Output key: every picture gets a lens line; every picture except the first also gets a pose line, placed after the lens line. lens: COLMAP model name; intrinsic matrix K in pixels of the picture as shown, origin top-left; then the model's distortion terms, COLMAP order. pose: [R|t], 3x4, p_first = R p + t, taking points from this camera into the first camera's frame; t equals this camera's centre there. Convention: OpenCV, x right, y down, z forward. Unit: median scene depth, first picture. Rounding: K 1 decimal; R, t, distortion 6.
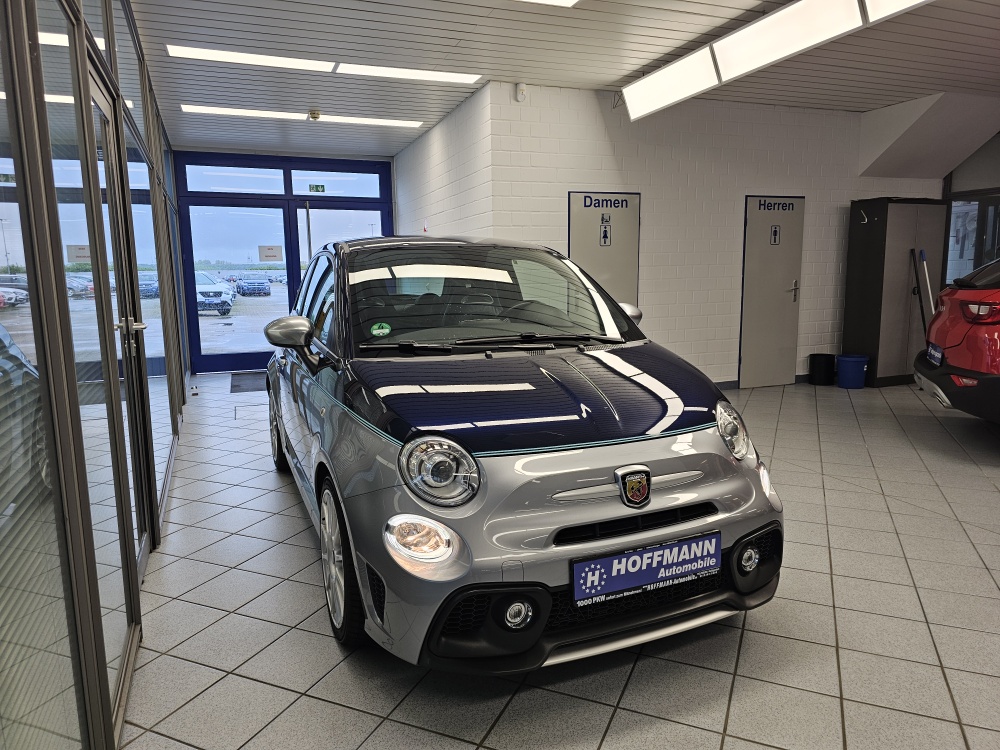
lens RADIAL K [[662.1, 0, 495.4], [0, 662.1, 358.6], [0, 0, 1]] dist [0.084735, -0.090654]
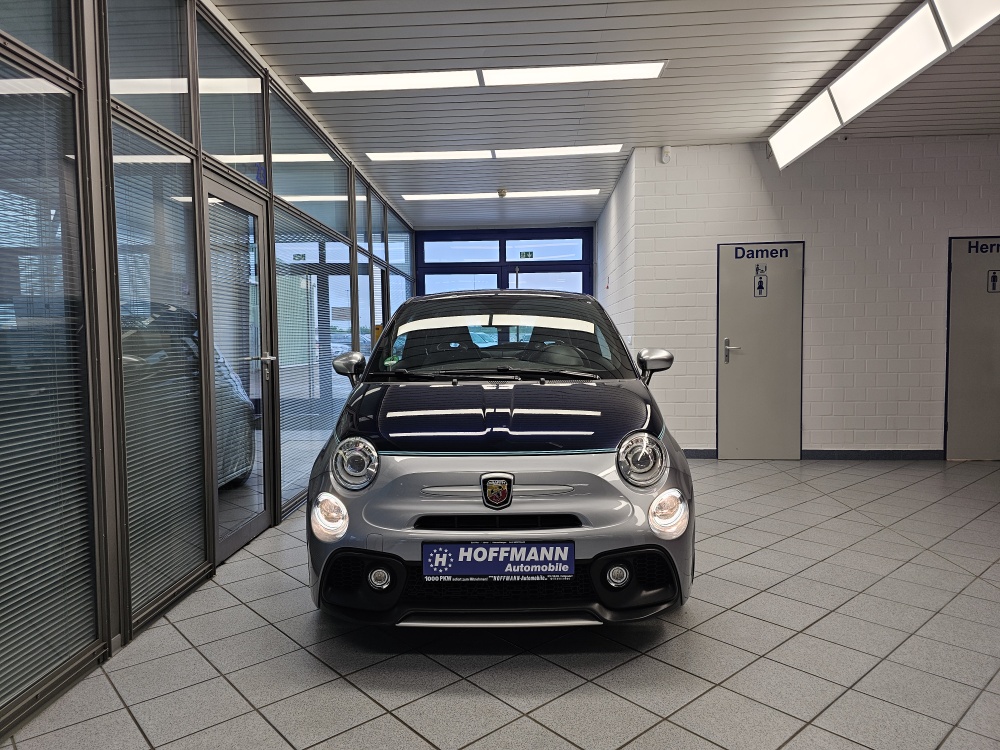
lens RADIAL K [[662.1, 0, 495.4], [0, 662.1, 358.6], [0, 0, 1]] dist [0.084735, -0.090654]
pose [[0.908449, 0.015896, -0.417693, 0.677034], [-0.054067, 0.995351, -0.079712, 0.051985], [0.414484, 0.094998, 0.905085, -0.082150]]
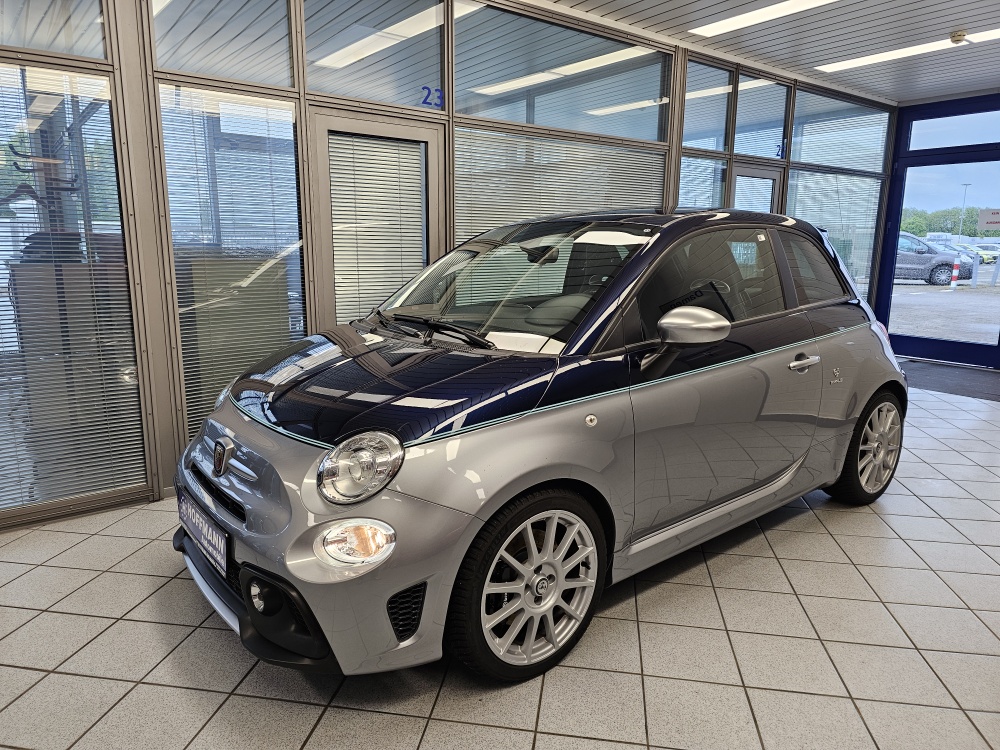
lens RADIAL K [[662.1, 0, 495.4], [0, 662.1, 358.6], [0, 0, 1]] dist [0.084735, -0.090654]
pose [[0.245961, 0.177746, -0.952843, 1.274998], [-0.129622, 0.980244, 0.149398, -0.173037], [0.960573, 0.086763, 0.264142, 1.070270]]
